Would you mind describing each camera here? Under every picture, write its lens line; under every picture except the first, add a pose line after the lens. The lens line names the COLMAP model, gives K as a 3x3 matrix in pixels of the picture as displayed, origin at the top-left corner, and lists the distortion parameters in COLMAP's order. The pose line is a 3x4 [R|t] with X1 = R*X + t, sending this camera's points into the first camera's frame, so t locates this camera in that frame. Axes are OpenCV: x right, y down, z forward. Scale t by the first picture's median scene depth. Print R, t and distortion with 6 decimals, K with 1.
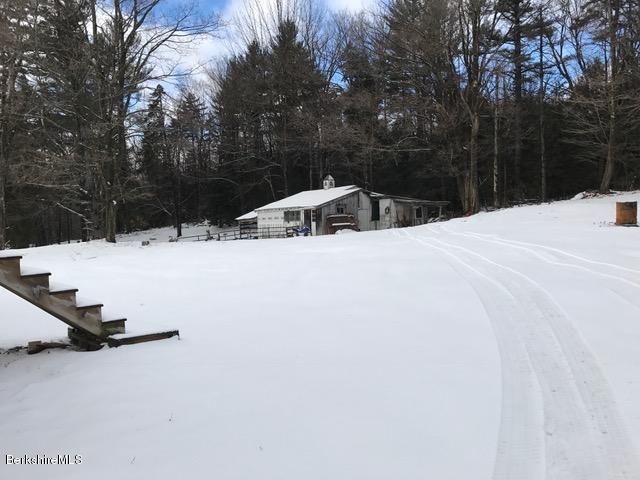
lens RADIAL K [[528.3, 0, 317.0], [0, 528.3, 235.7], [0, 0, 1]] dist [0.035840, -0.025358]
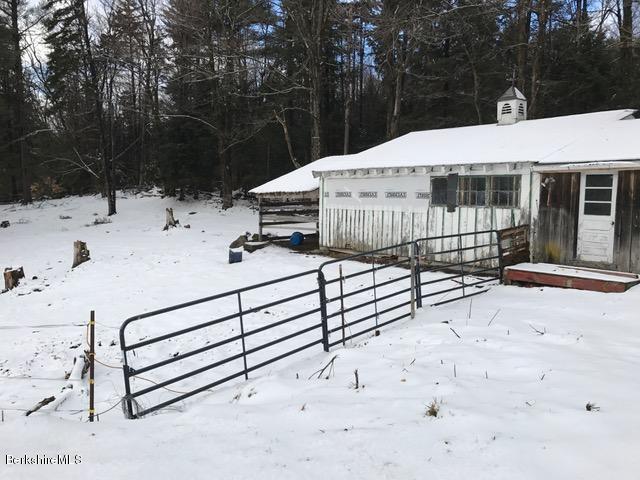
lens RADIAL K [[528.3, 0, 318.6], [0, 528.3, 238.0], [0, 0, 1]] dist [0.035840, -0.025358]
pose [[0.992624, 0.021995, 0.119220, -0.098679], [-0.029429, 0.997706, 0.060959, -0.014209], [-0.117605, -0.064018, 0.990995, 0.375033]]
